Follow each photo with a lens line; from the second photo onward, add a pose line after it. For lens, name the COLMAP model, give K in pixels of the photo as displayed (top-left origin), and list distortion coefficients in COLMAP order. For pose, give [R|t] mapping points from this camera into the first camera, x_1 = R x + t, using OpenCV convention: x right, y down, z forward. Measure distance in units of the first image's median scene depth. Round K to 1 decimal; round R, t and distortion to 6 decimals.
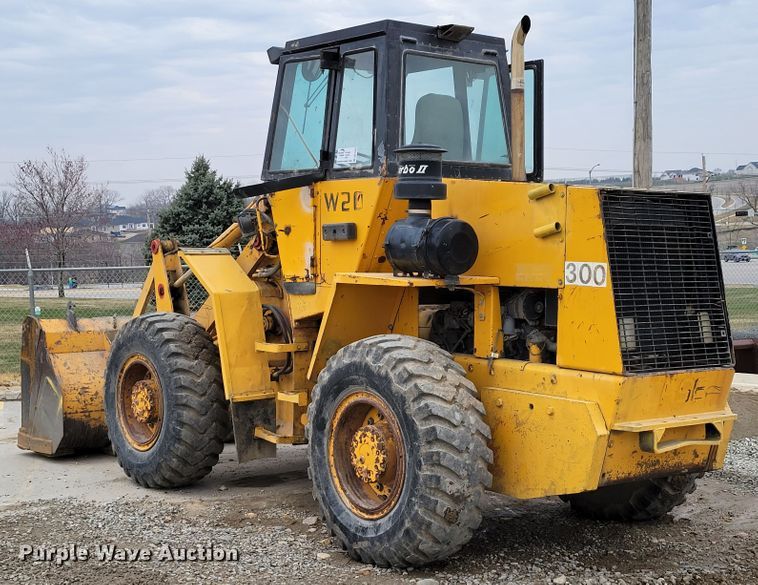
lens RADIAL K [[1229.2, 0, 379.0], [0, 1229.2, 292.5], [0, 0, 1]] dist [0.010727, 0.009890]
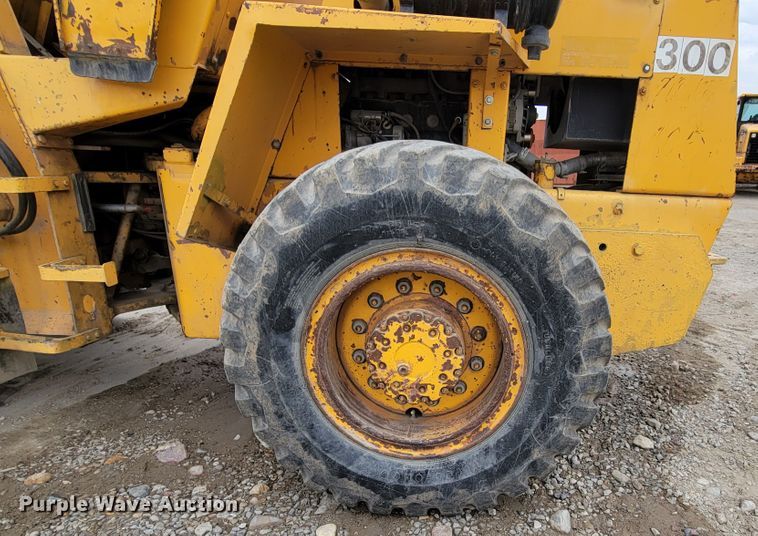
lens RADIAL K [[454.0, 0, 379.1], [0, 454.0, 334.2], [0, 0, 1]] dist [-0.000058, -0.000476]
pose [[0.615663, -0.242726, 0.749695, -0.177329], [-0.000876, 0.951167, 0.308675, 0.055028], [-0.788009, -0.190696, 0.585386, 0.892590]]
